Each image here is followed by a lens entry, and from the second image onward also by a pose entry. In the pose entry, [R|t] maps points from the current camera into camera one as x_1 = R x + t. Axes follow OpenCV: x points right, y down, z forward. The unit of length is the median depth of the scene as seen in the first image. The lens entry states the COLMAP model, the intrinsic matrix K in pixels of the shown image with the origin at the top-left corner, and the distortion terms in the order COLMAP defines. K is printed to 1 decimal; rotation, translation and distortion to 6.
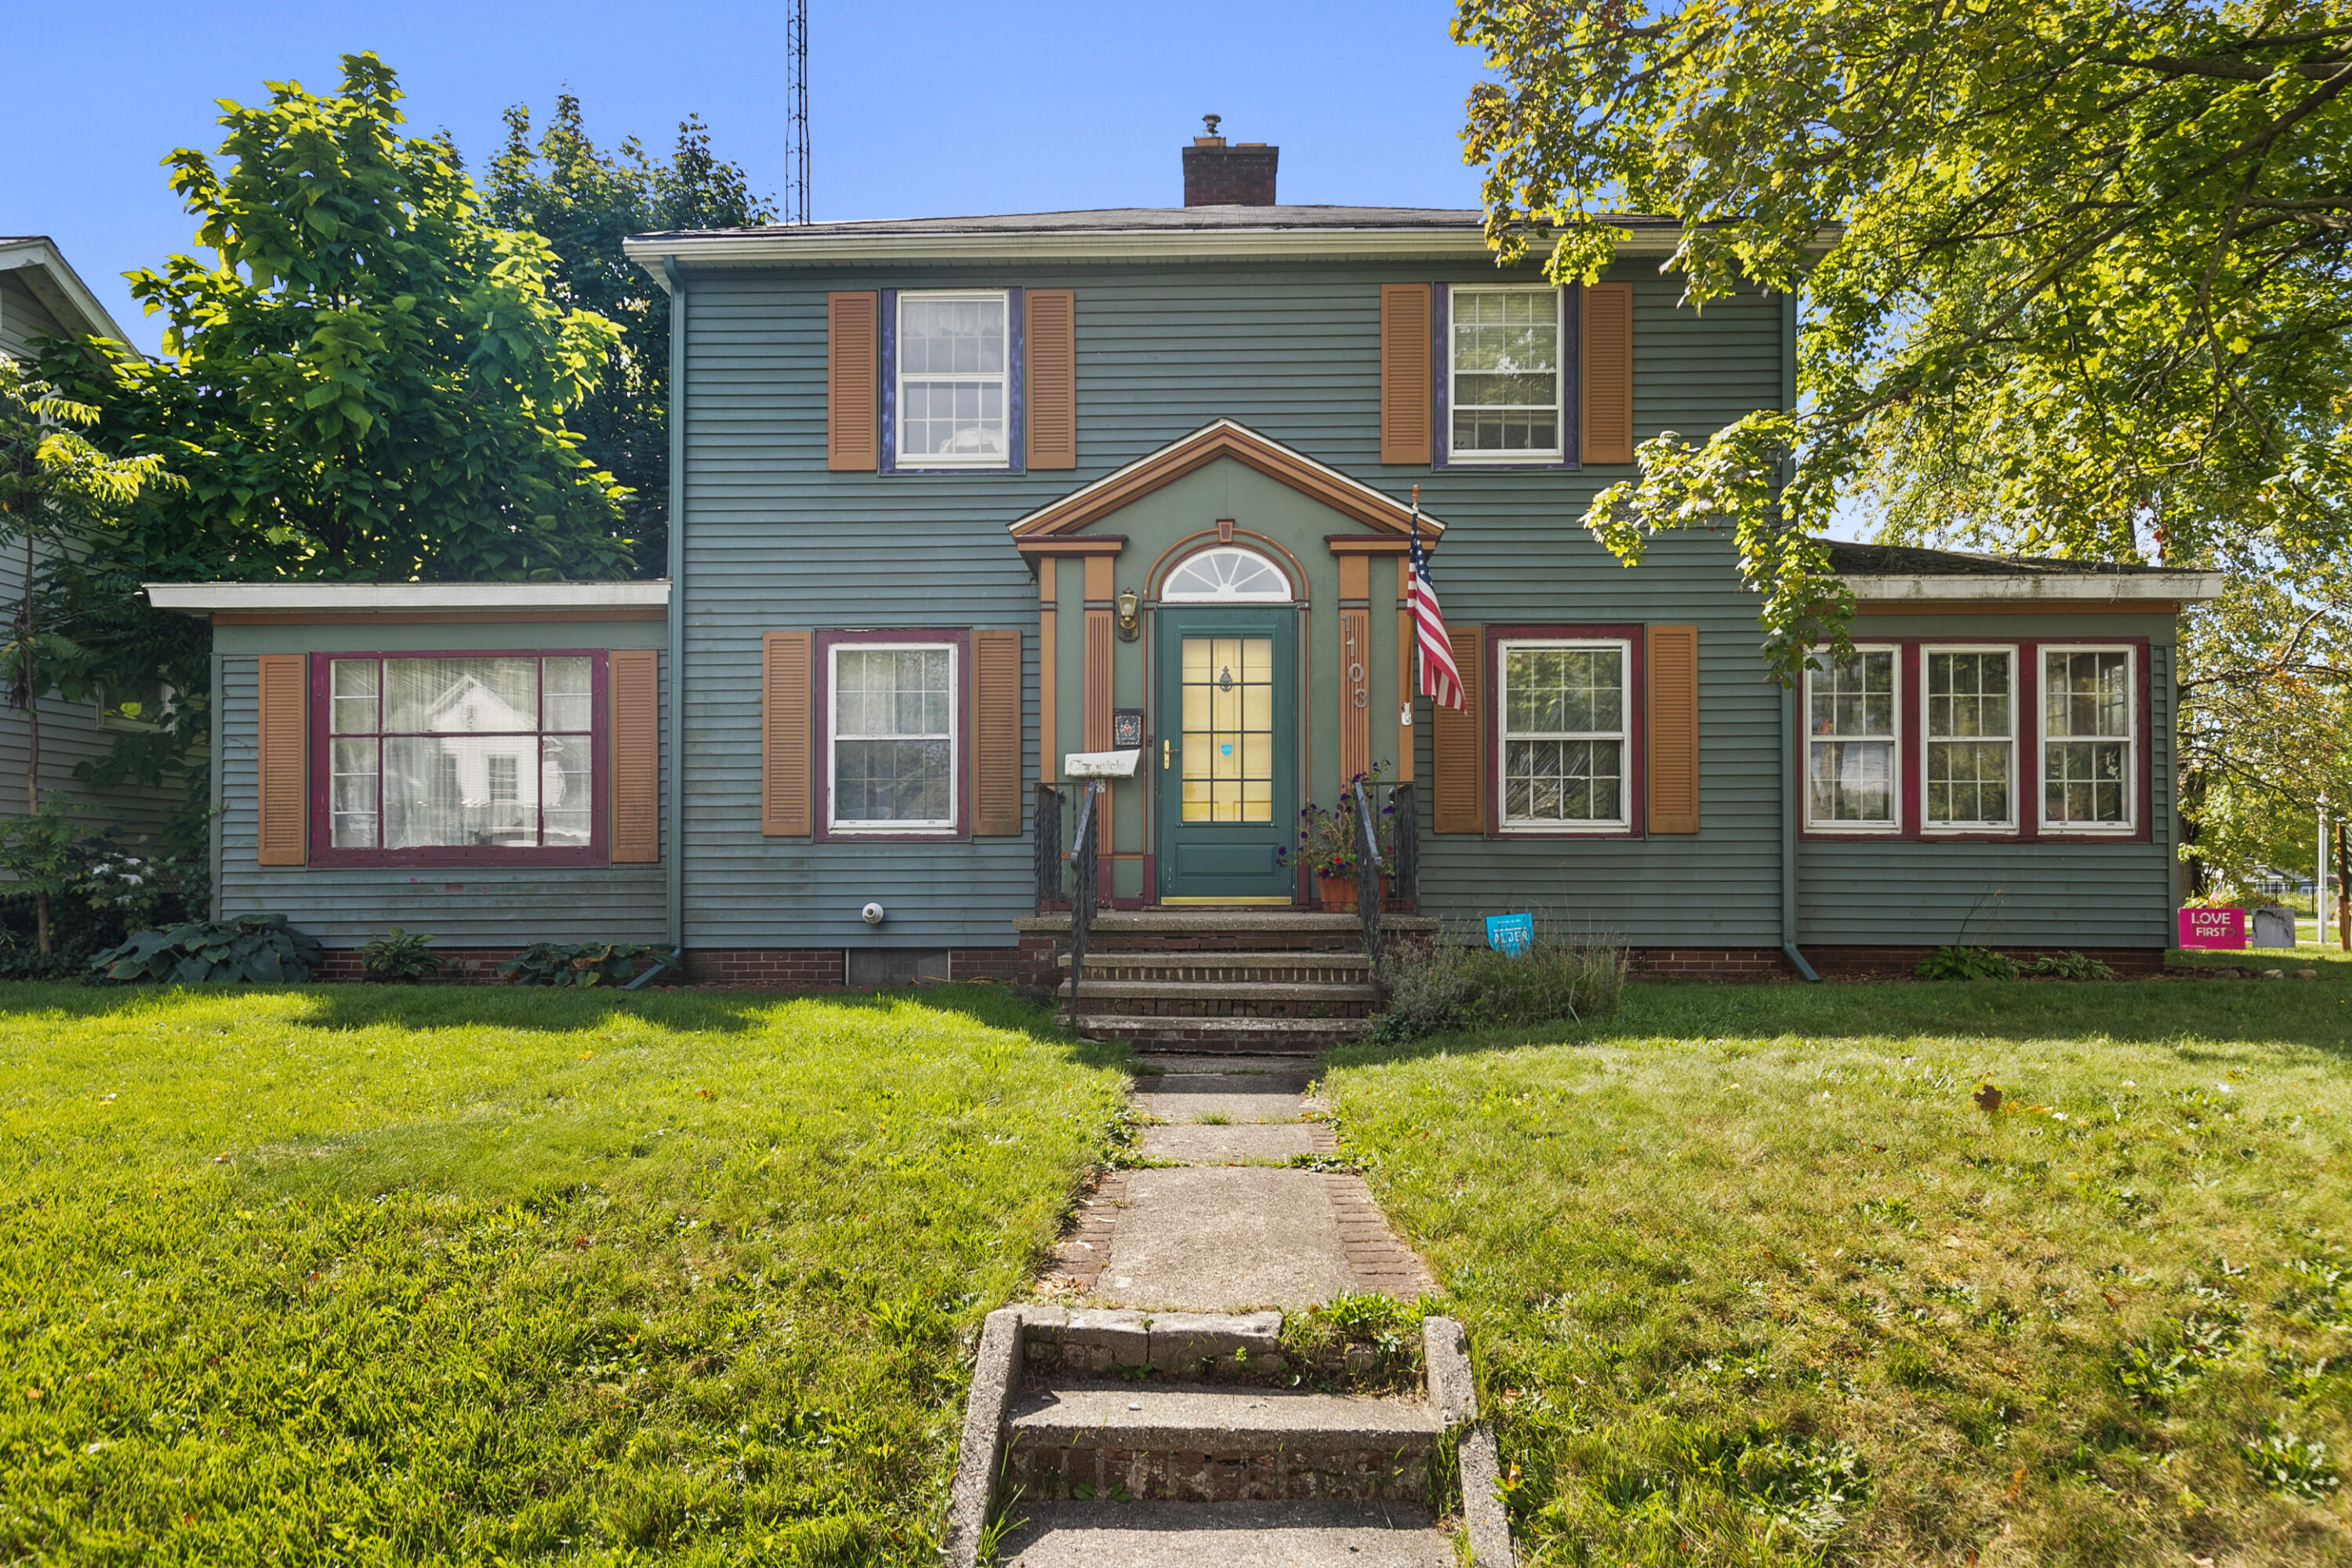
lens RADIAL K [[1594.7, 0, 1175.8], [0, 1594.7, 918.0], [0, 0, 1]] dist [0.003078, -0.000153]
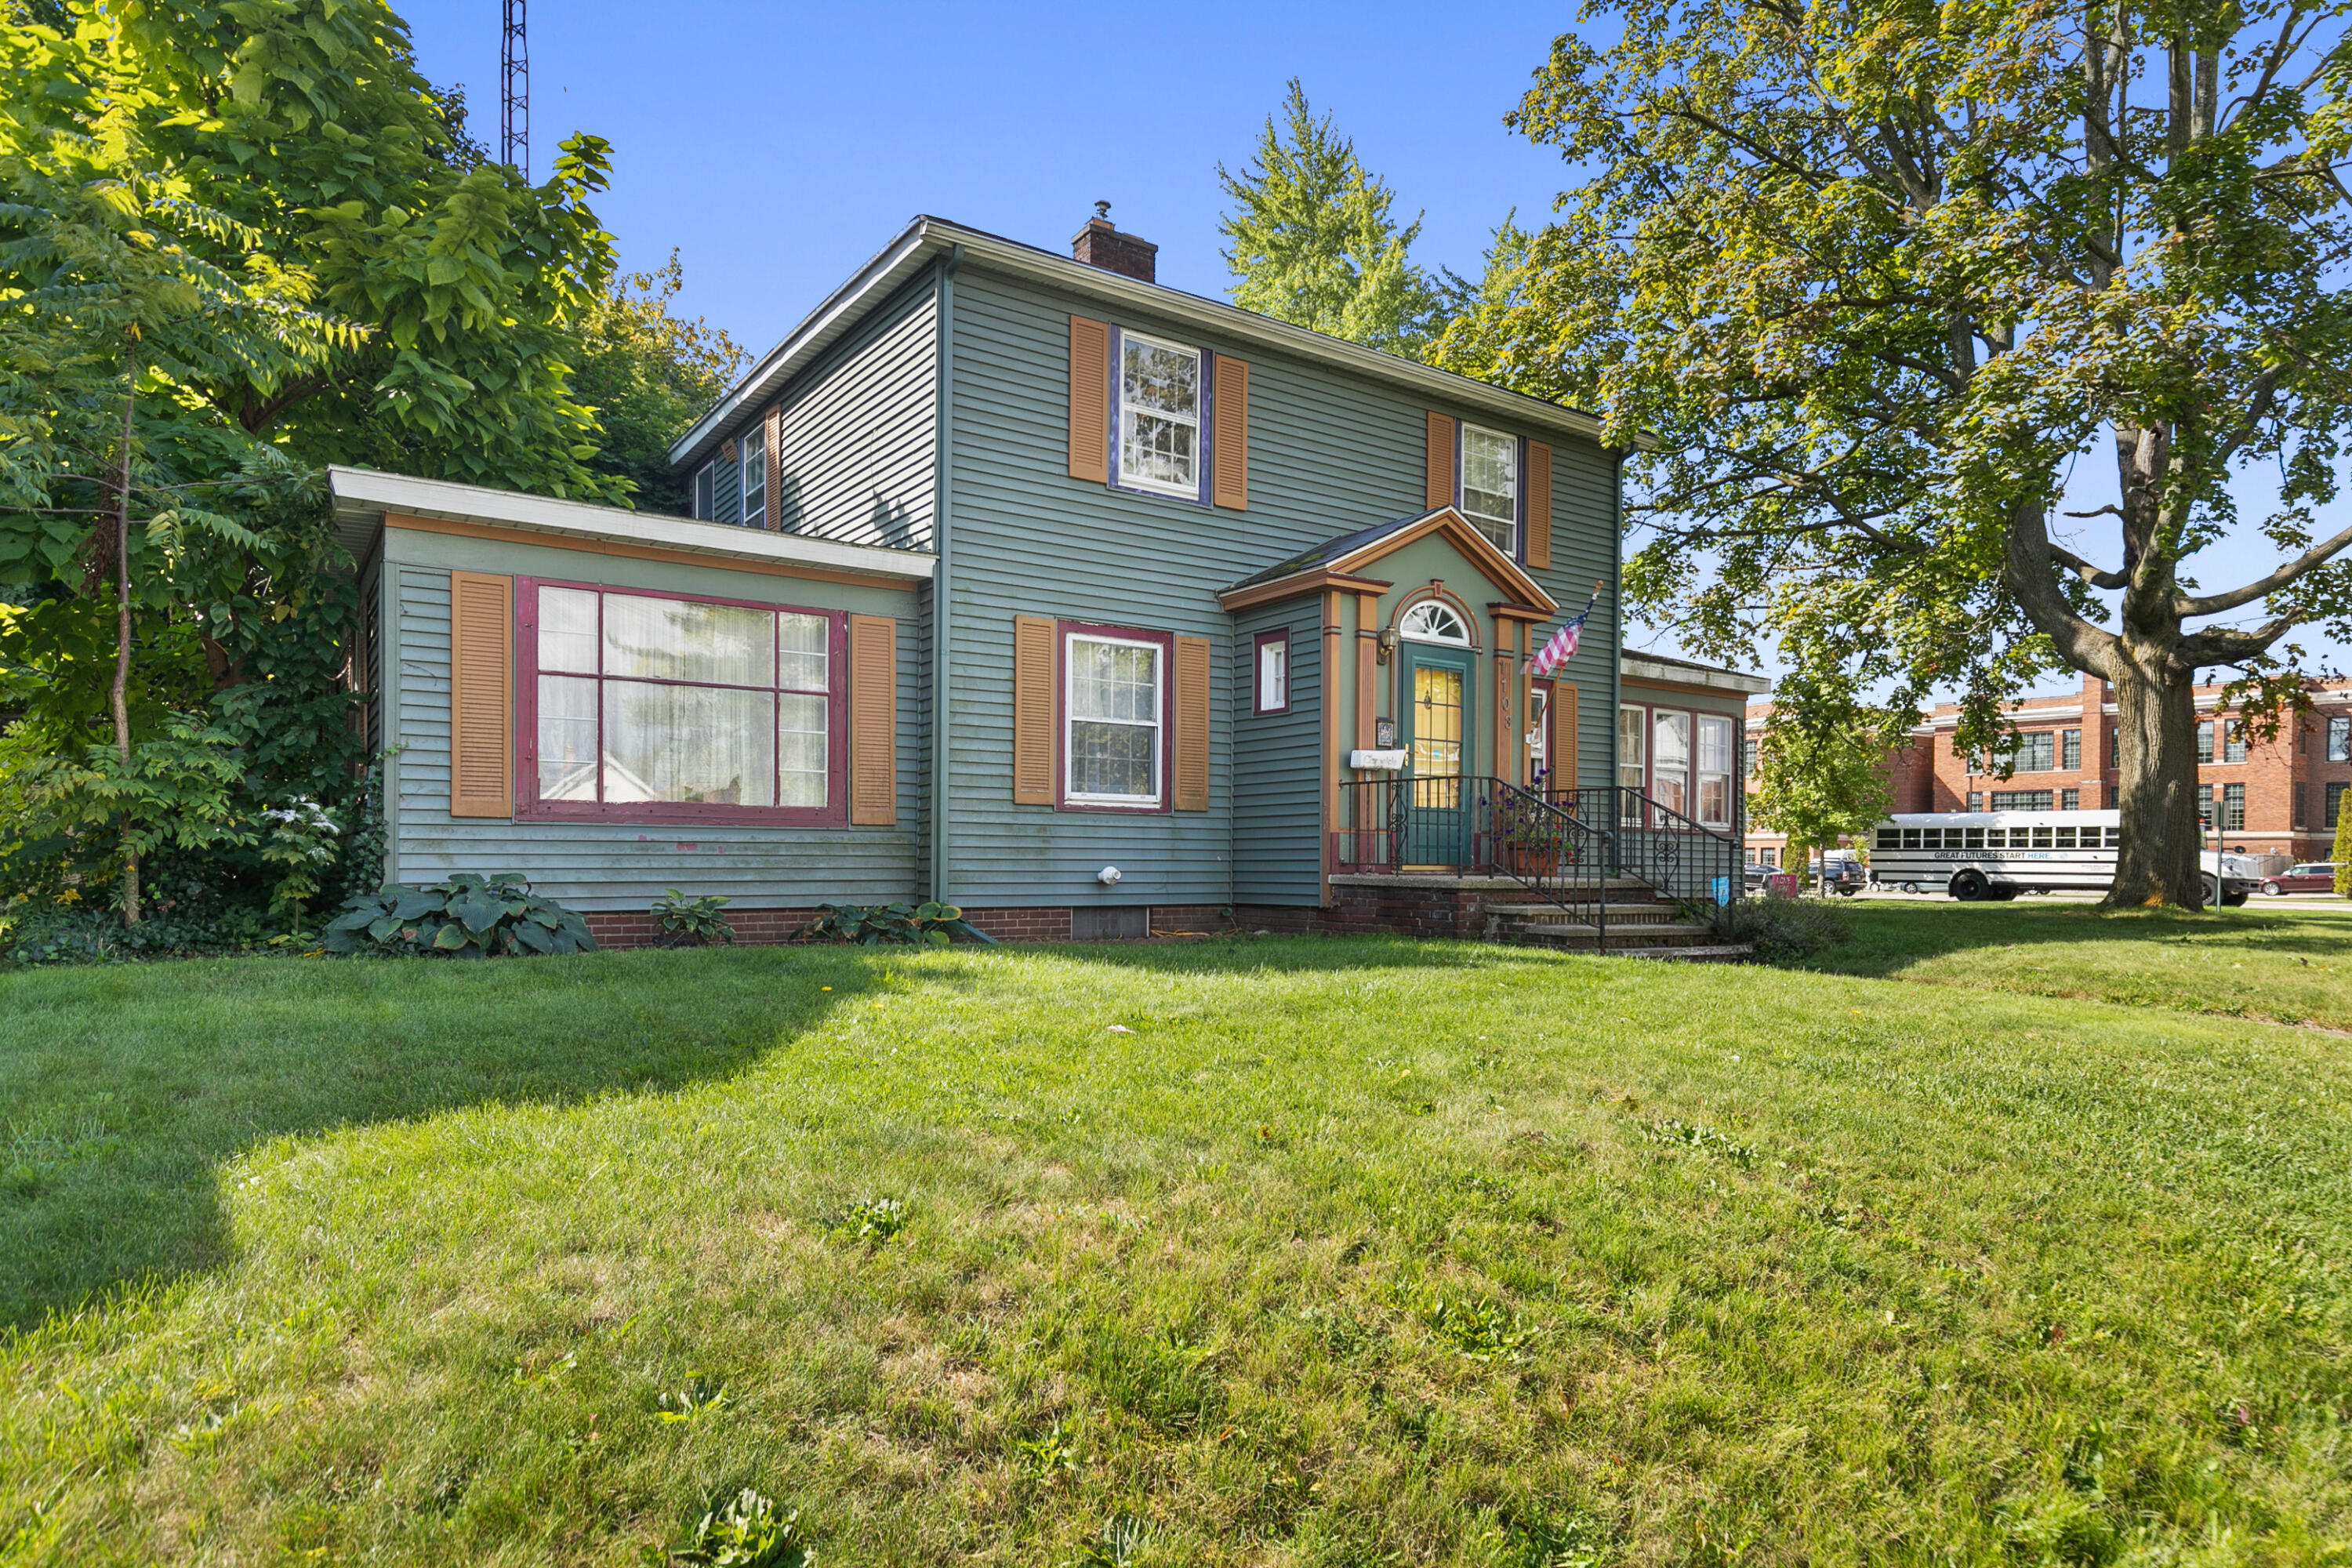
lens RADIAL K [[1380.3, 0, 1174.8], [0, 1380.3, 870.5], [0, 0, 1]] dist [0.027116, 0.000155]
pose [[0.804896, 0.004360, 0.593400, -0.726529], [-0.008437, 0.999956, 0.004096, -0.011105], [-0.593356, -0.008303, 0.804897, 0.180072]]
